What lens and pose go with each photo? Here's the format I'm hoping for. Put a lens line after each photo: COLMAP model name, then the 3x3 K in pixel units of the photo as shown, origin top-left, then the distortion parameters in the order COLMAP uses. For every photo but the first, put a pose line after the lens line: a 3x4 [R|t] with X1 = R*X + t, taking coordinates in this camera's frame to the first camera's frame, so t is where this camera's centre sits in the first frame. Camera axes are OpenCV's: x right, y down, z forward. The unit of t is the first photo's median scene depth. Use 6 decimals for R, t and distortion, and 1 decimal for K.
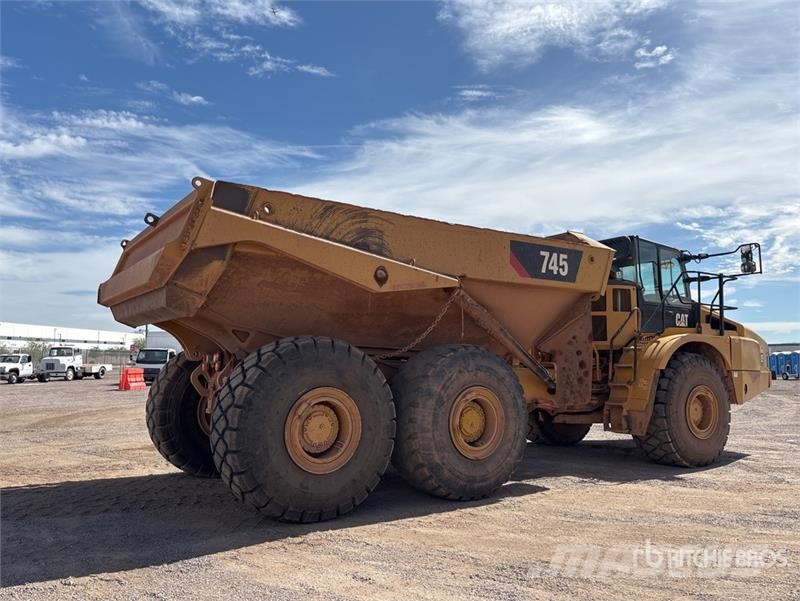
lens RADIAL K [[649.4, 0, 400.0], [0, 649.4, 300.5], [0, 0, 1]] dist [0.069843, -0.124192]
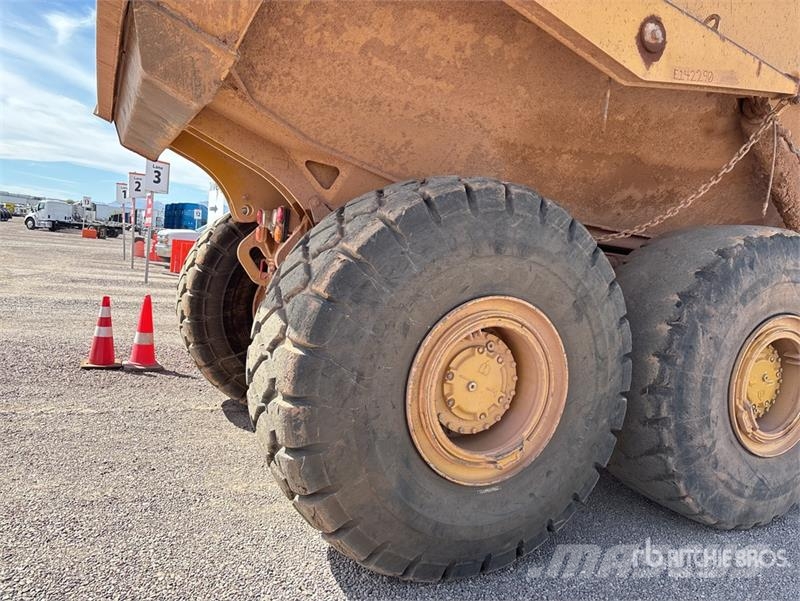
lens RADIAL K [[649.4, 0, 400.0], [0, 649.4, 300.5], [0, 0, 1]] dist [0.069843, -0.124192]
pose [[0.987425, 0.085942, -0.132691, -0.092552], [-0.063361, 0.984108, 0.165884, 0.052887], [0.144838, -0.155390, 0.977177, 0.423473]]
